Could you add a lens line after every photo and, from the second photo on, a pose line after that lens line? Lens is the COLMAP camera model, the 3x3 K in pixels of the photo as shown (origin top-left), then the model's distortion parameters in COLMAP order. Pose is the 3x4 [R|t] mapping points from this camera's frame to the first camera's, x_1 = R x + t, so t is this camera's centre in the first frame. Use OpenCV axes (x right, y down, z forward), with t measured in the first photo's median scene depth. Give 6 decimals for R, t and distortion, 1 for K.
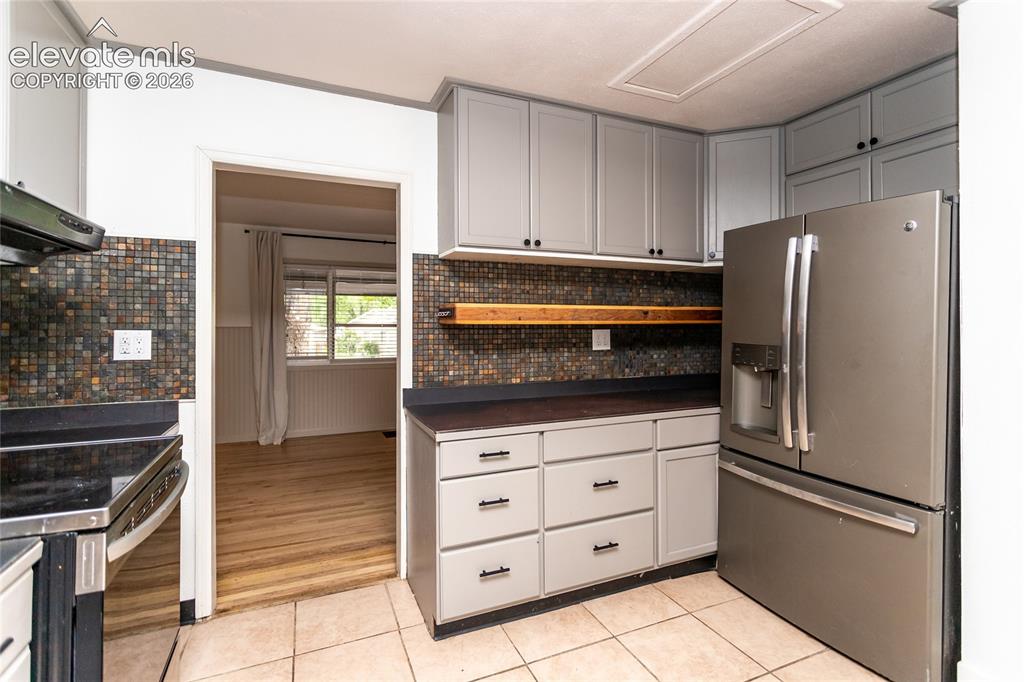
lens RADIAL K [[497.1, 0, 518.4], [0, 497.1, 322.1], [0, 0, 1]] dist [-0.003407, 0.000320]
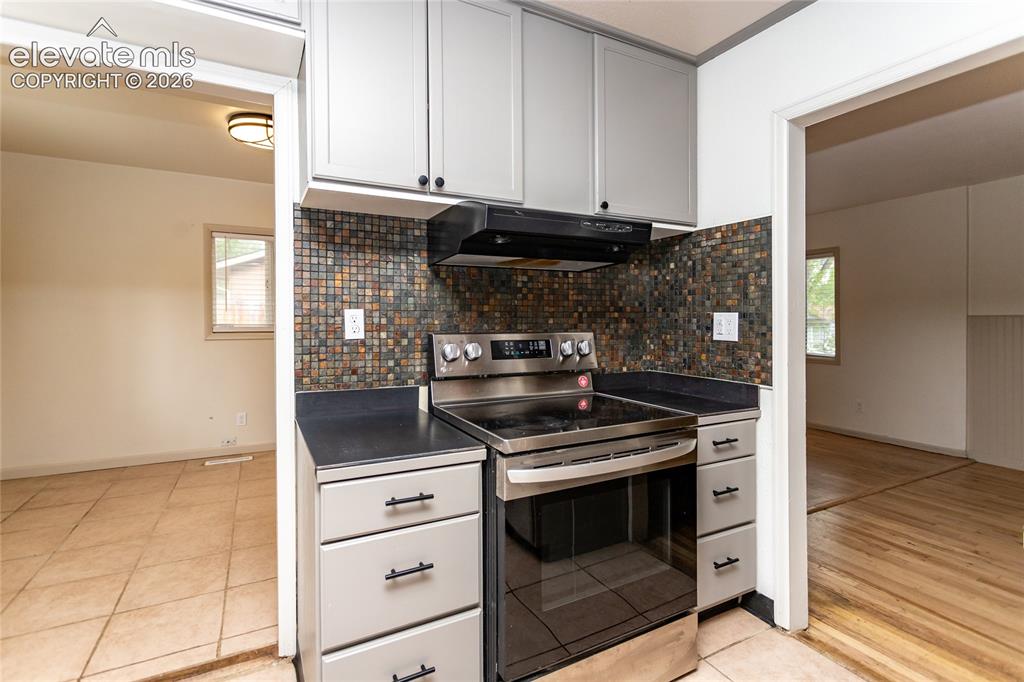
lens RADIAL K [[497.1, 0, 518.4], [0, 497.1, 322.1], [0, 0, 1]] dist [-0.003407, 0.000320]
pose [[0.054536, 0.010461, -0.998457, 0.249914], [0.005559, 0.999926, 0.010780, 0.022190], [0.998496, -0.006138, 0.054474, 0.483188]]
